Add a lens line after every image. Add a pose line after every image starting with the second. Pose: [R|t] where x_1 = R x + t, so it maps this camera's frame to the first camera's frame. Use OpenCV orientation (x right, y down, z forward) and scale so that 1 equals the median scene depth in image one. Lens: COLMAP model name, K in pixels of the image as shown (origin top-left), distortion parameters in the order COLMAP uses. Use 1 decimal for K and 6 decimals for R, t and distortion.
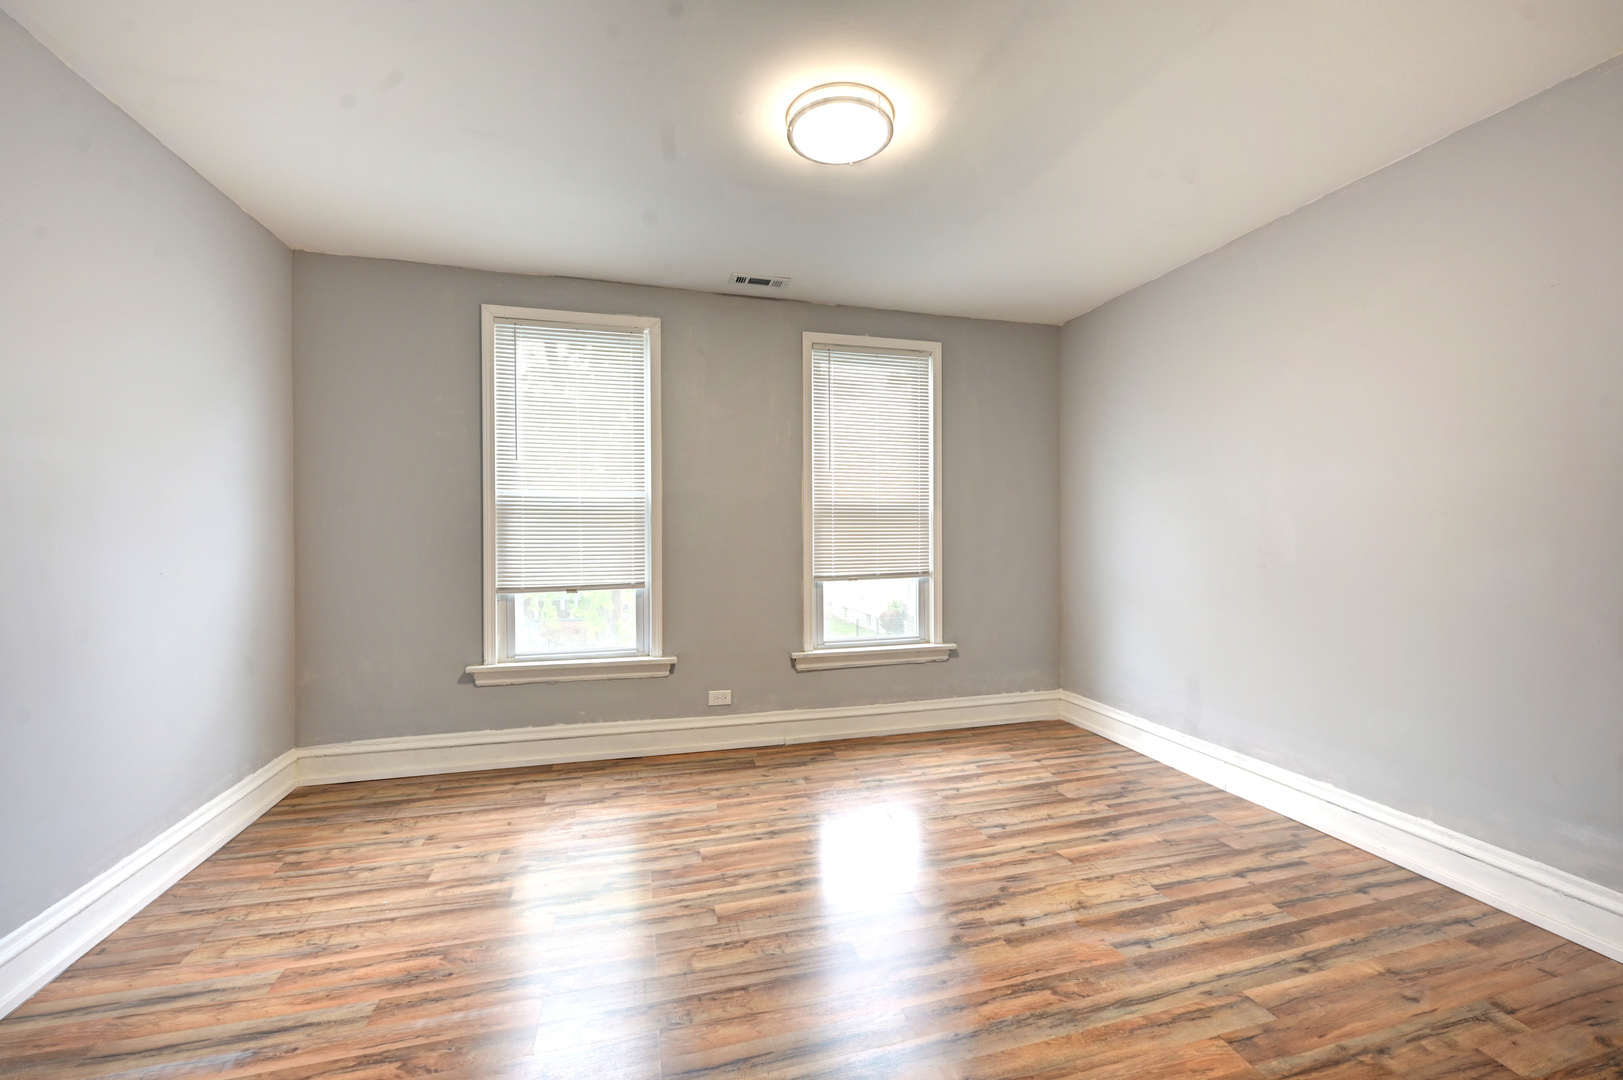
lens RADIAL K [[645.6, 0, 811.5], [0, 645.6, 540.0], [0, 0, 1]] dist [-0.001307, -0.000235]
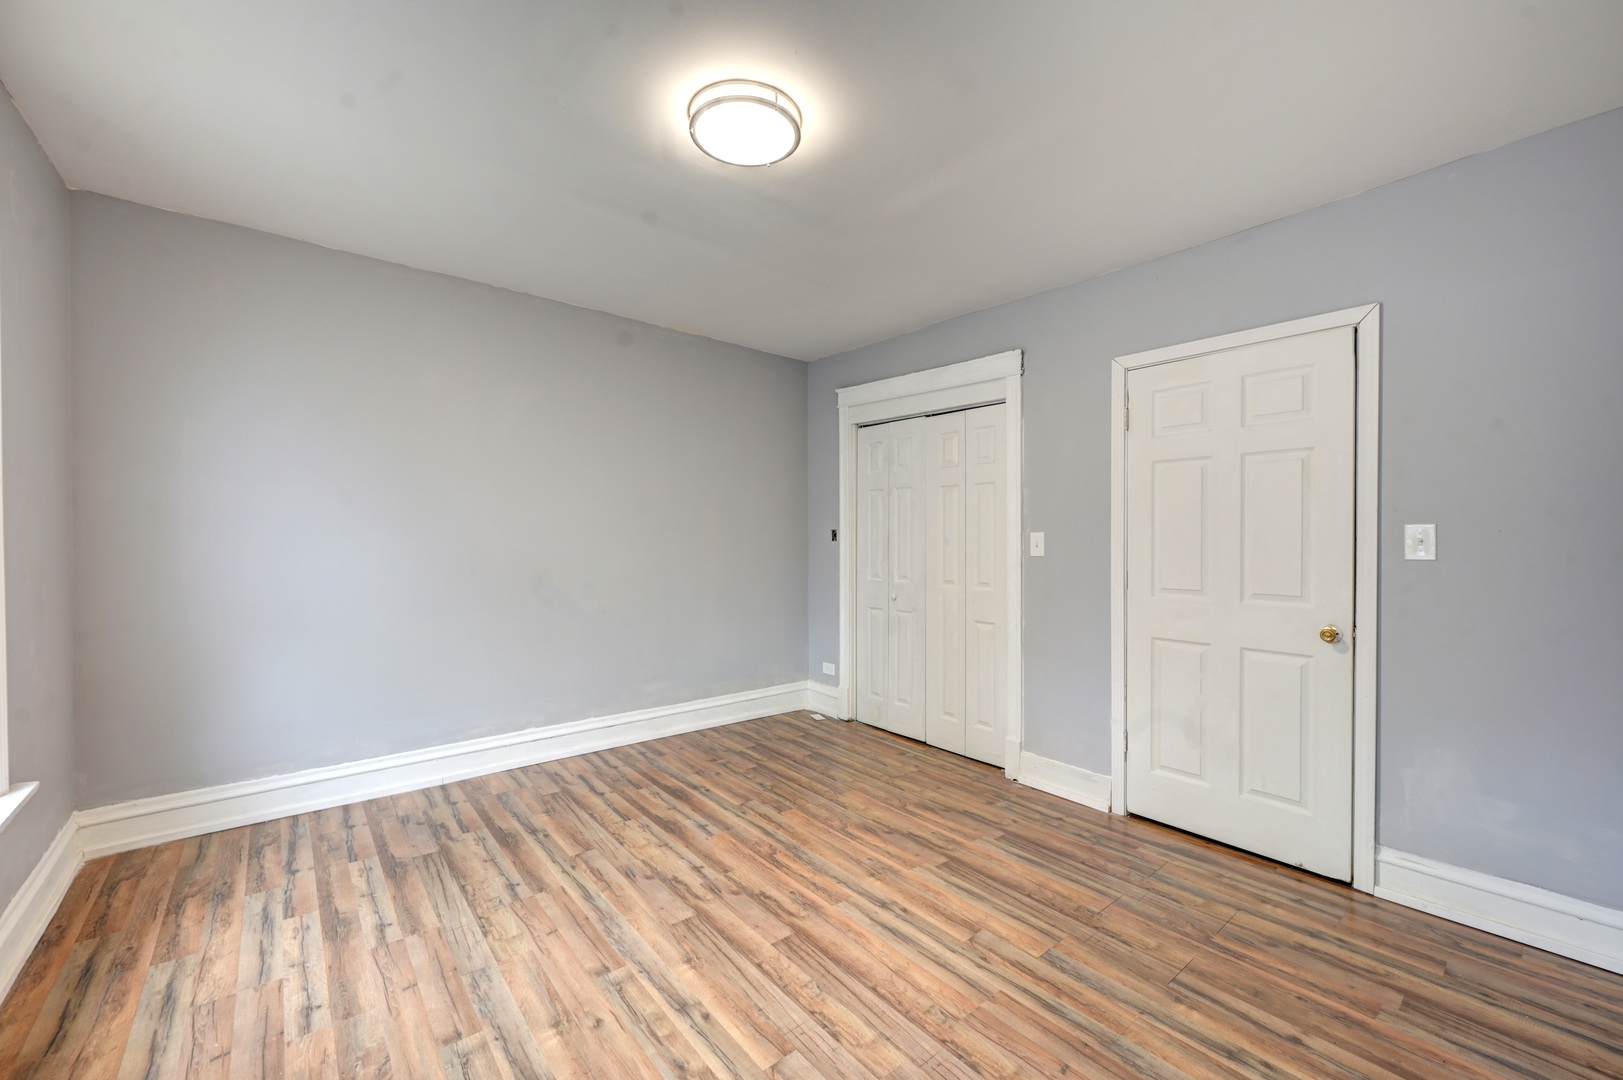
lens RADIAL K [[645.6, 0, 811.5], [0, 645.6, 540.0], [0, 0, 1]] dist [-0.001307, -0.000235]
pose [[-0.416179, -0.004911, 0.909269, -0.743144], [0.006055, 0.999948, 0.008172, -0.028430], [-0.909263, 0.008907, -0.416128, 1.121381]]
